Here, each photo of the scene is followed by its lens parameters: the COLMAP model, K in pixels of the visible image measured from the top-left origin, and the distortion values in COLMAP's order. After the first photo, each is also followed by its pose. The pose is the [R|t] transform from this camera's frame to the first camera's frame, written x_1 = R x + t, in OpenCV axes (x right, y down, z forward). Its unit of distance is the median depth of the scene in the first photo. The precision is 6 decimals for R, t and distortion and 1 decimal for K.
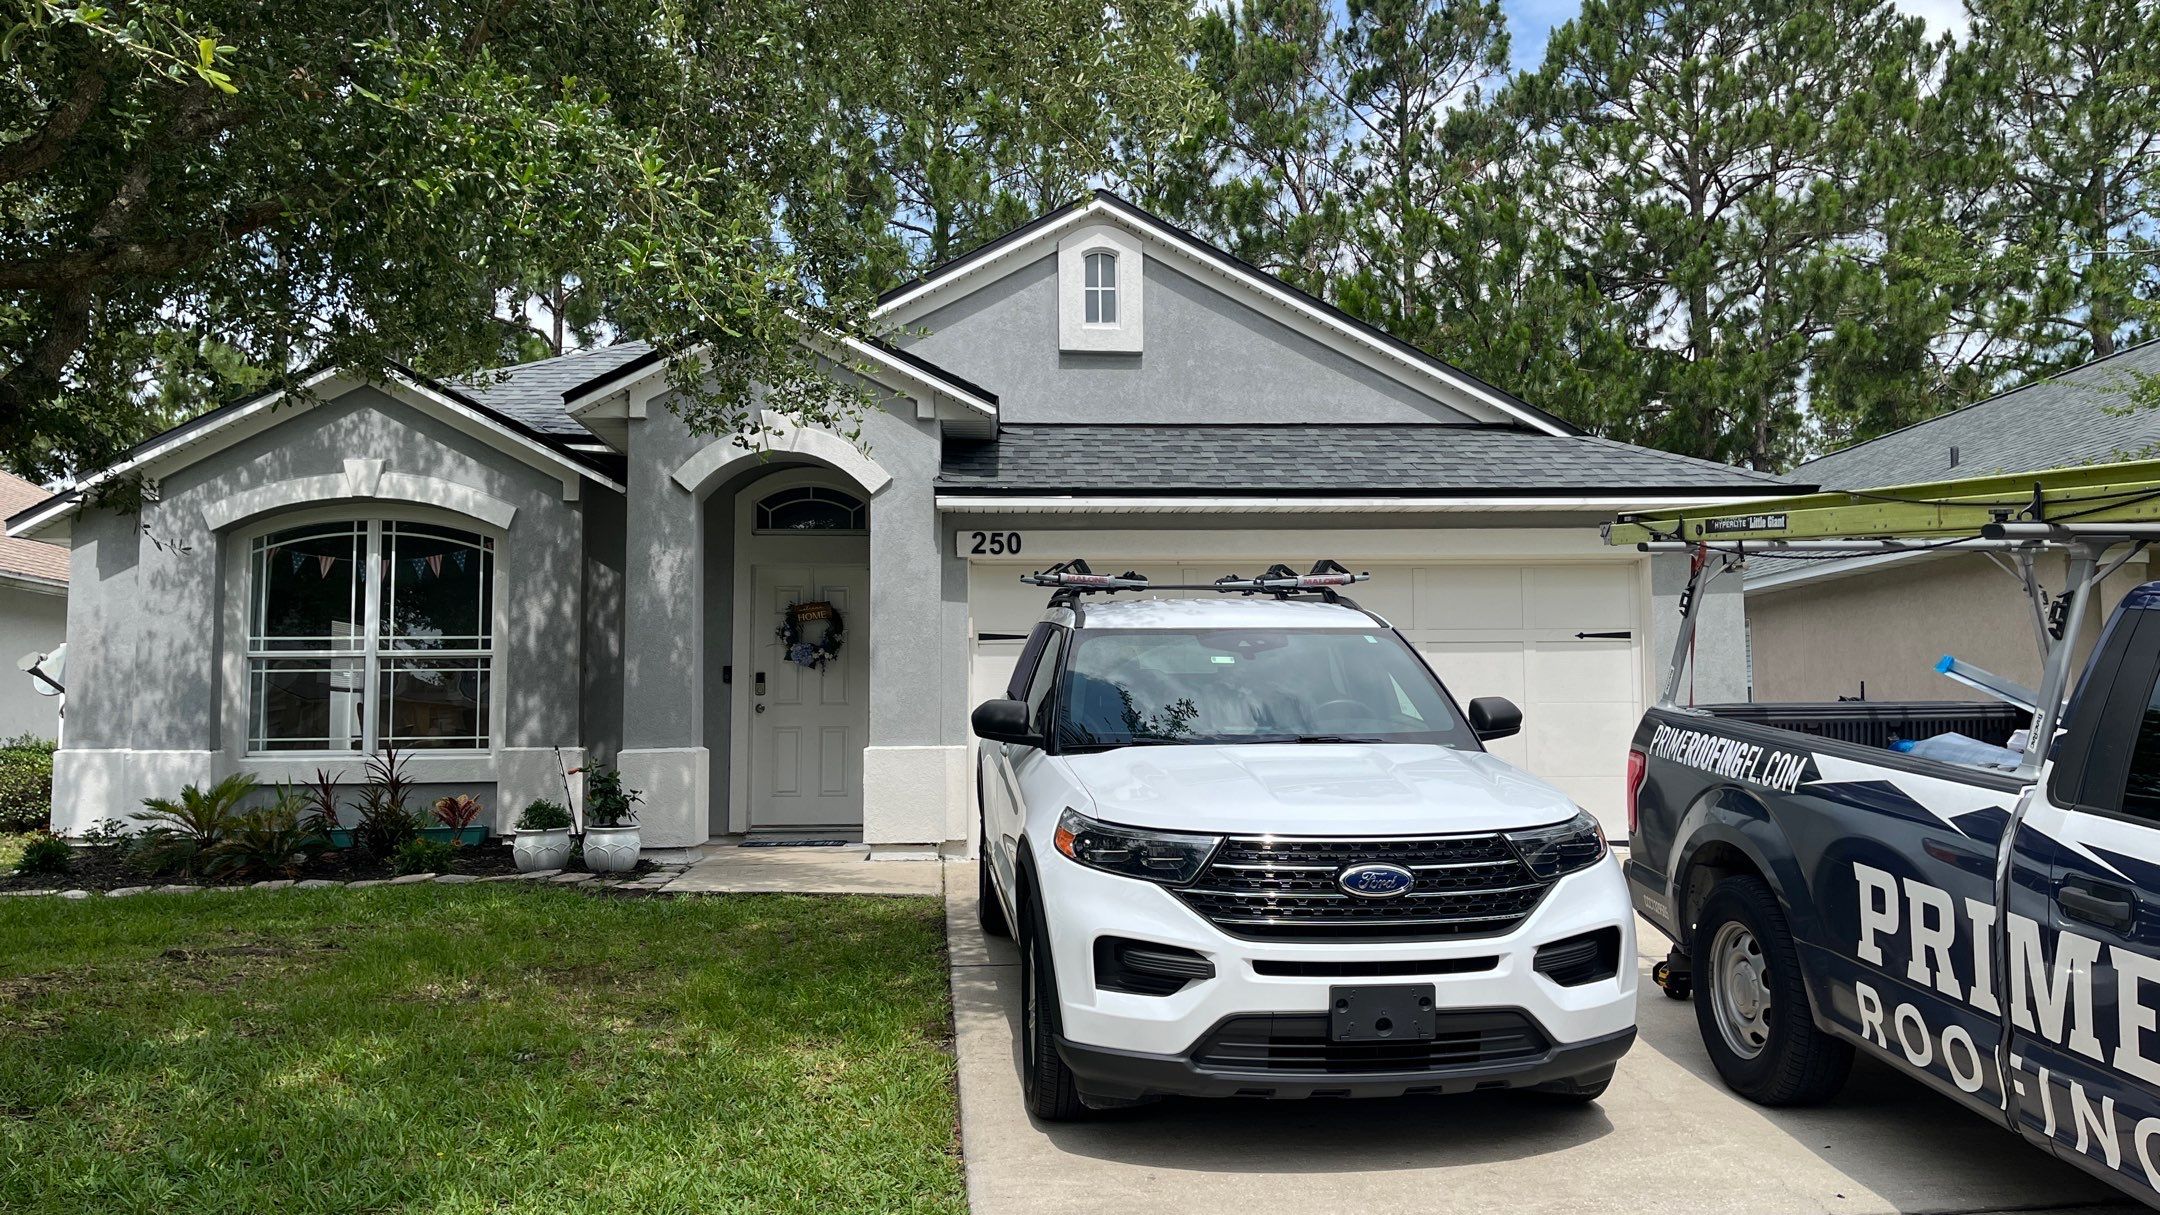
lens RADIAL K [[1657.3, 0, 1080.6], [0, 1657.3, 645.5], [0, 0, 1]] dist [0.054445, -0.000883]
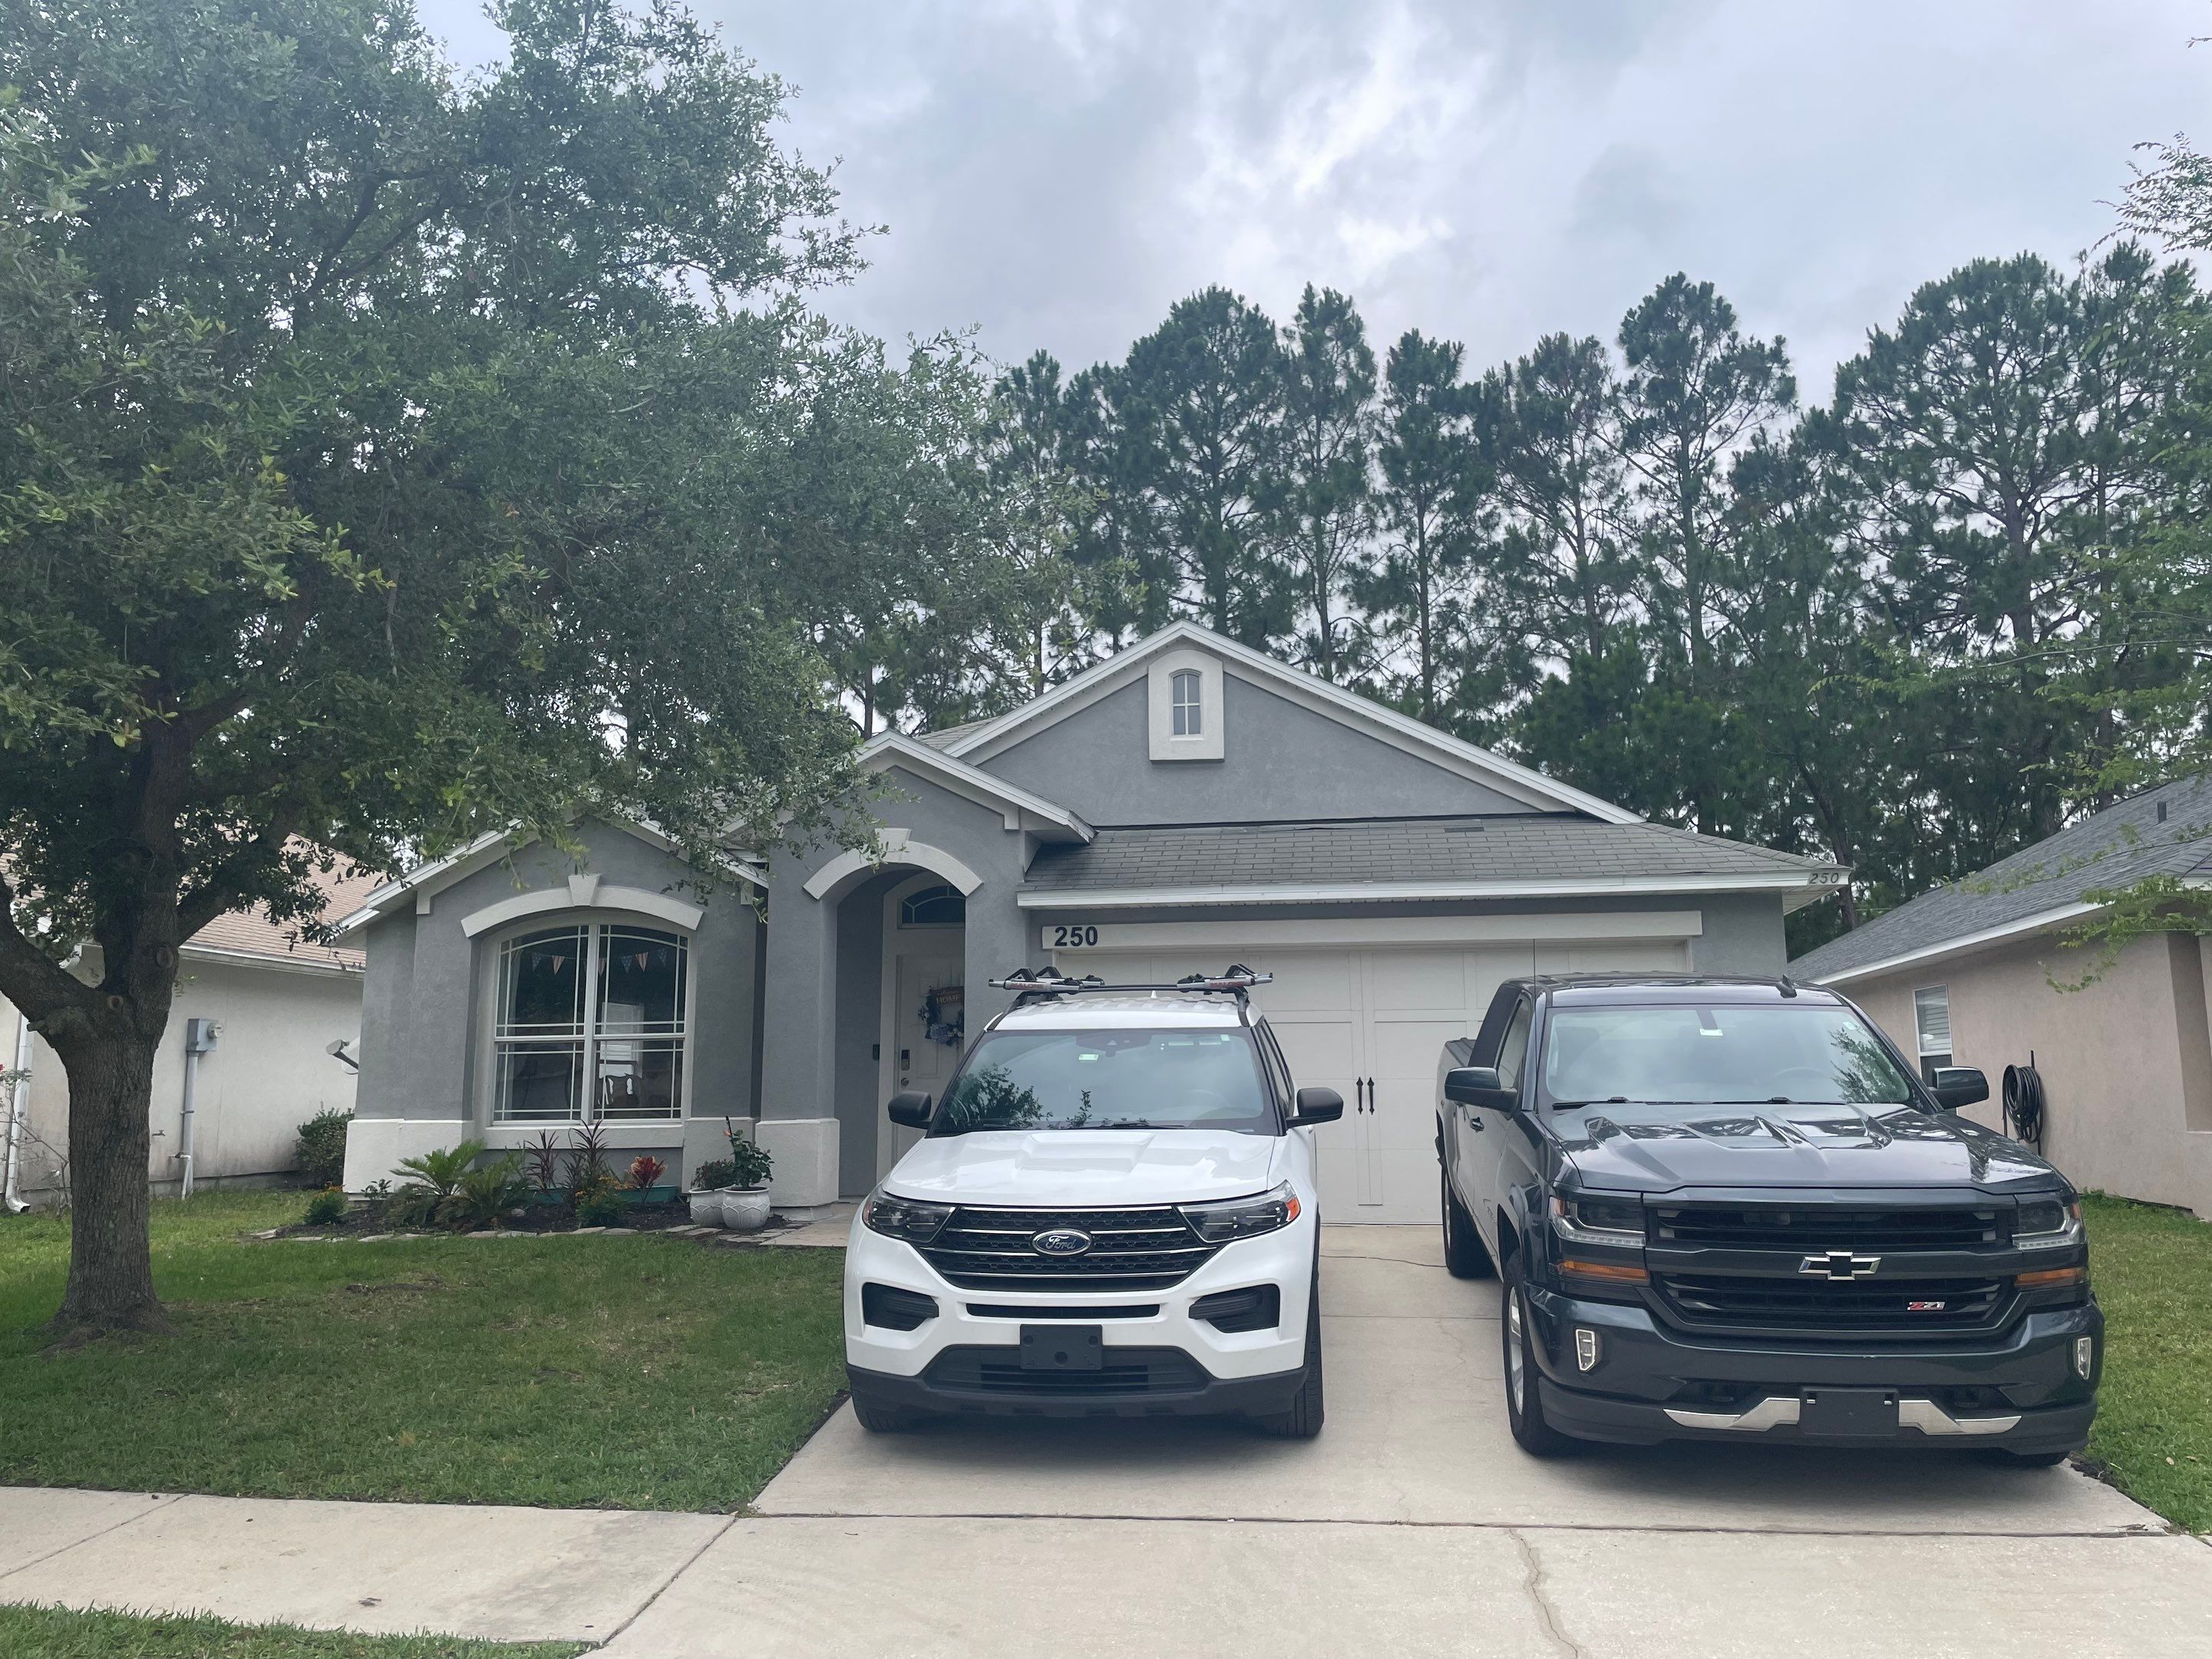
lens RADIAL K [[1698.7, 0, 1106.0], [0, 1698.7, 829.5], [0, 0, 1]] dist [0.094454, -0.157611]
pose [[0.977742, -0.032172, -0.207330, 0.195380], [0.012005, 0.995133, -0.097805, -0.018878], [0.209467, 0.093139, 0.973370, -0.123915]]
